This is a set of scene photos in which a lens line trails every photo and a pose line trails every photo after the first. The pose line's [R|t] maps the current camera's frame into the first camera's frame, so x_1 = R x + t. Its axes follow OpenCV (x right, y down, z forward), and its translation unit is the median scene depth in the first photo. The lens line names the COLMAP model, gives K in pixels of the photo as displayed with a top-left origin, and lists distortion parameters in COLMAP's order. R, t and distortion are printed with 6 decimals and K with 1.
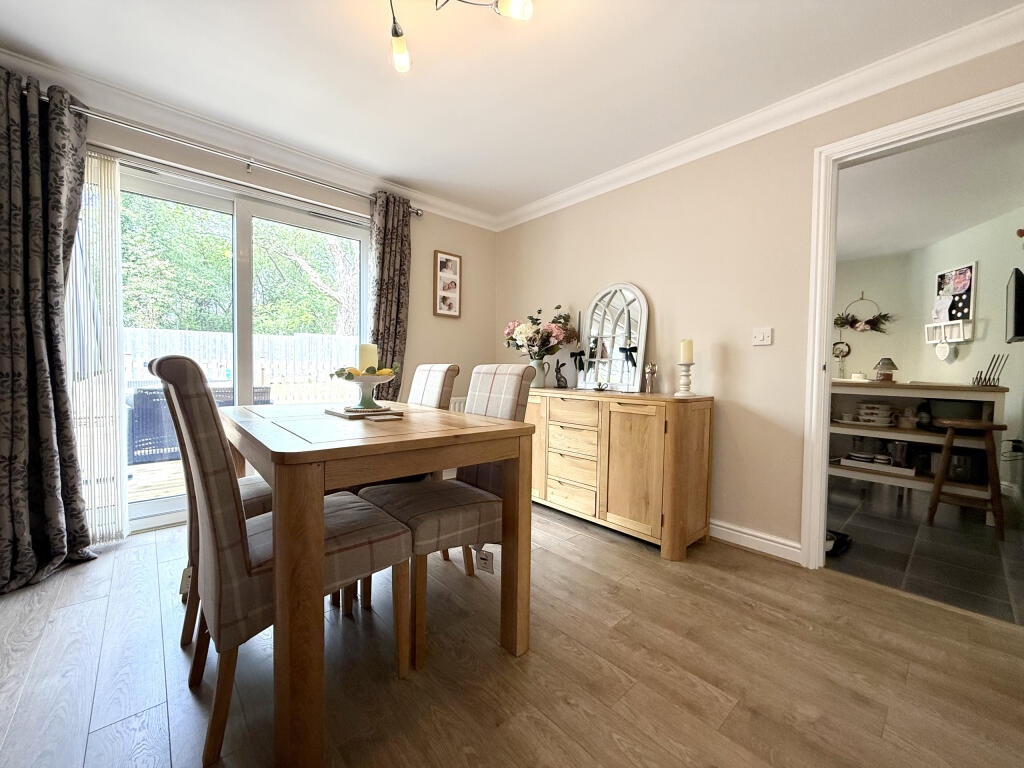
lens RADIAL K [[405.6, 0, 506.9], [0, 405.6, 383.3], [0, 0, 1]] dist [-0.000857, -0.000051]
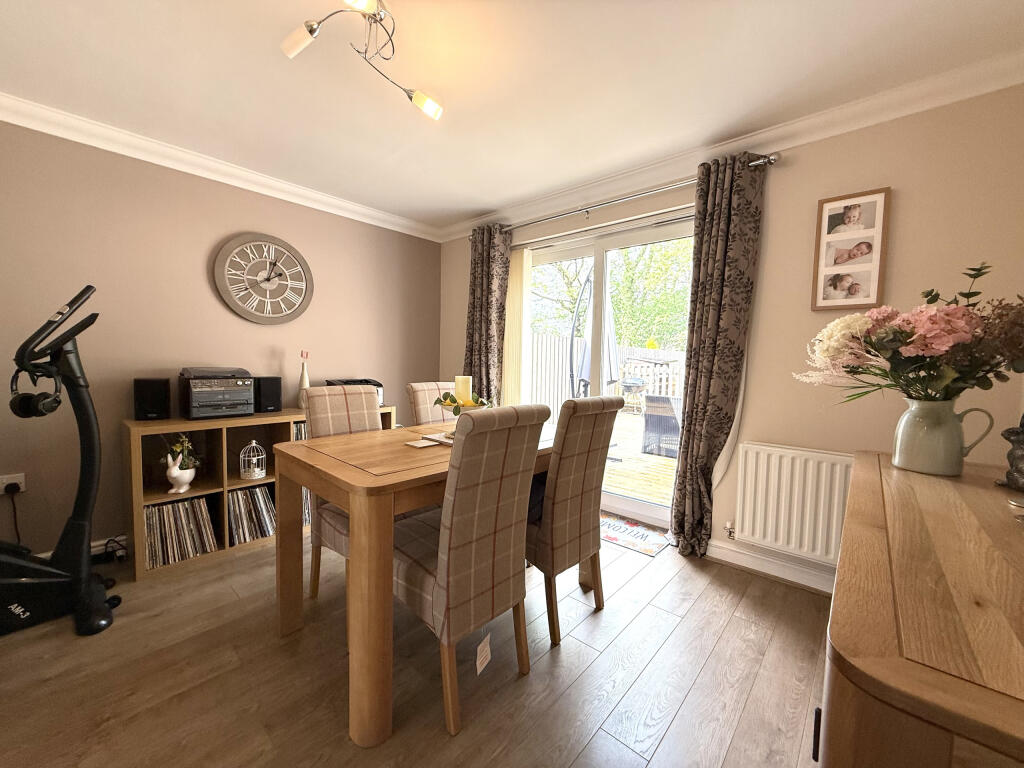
lens RADIAL K [[405.6, 0, 506.9], [0, 405.6, 383.3], [0, 0, 1]] dist [-0.000857, -0.000051]
pose [[0.111996, 0.044564, -0.992709, 0.396851], [-0.052307, 0.997873, 0.038895, -0.064561], [0.992331, 0.047570, 0.114088, 0.520117]]
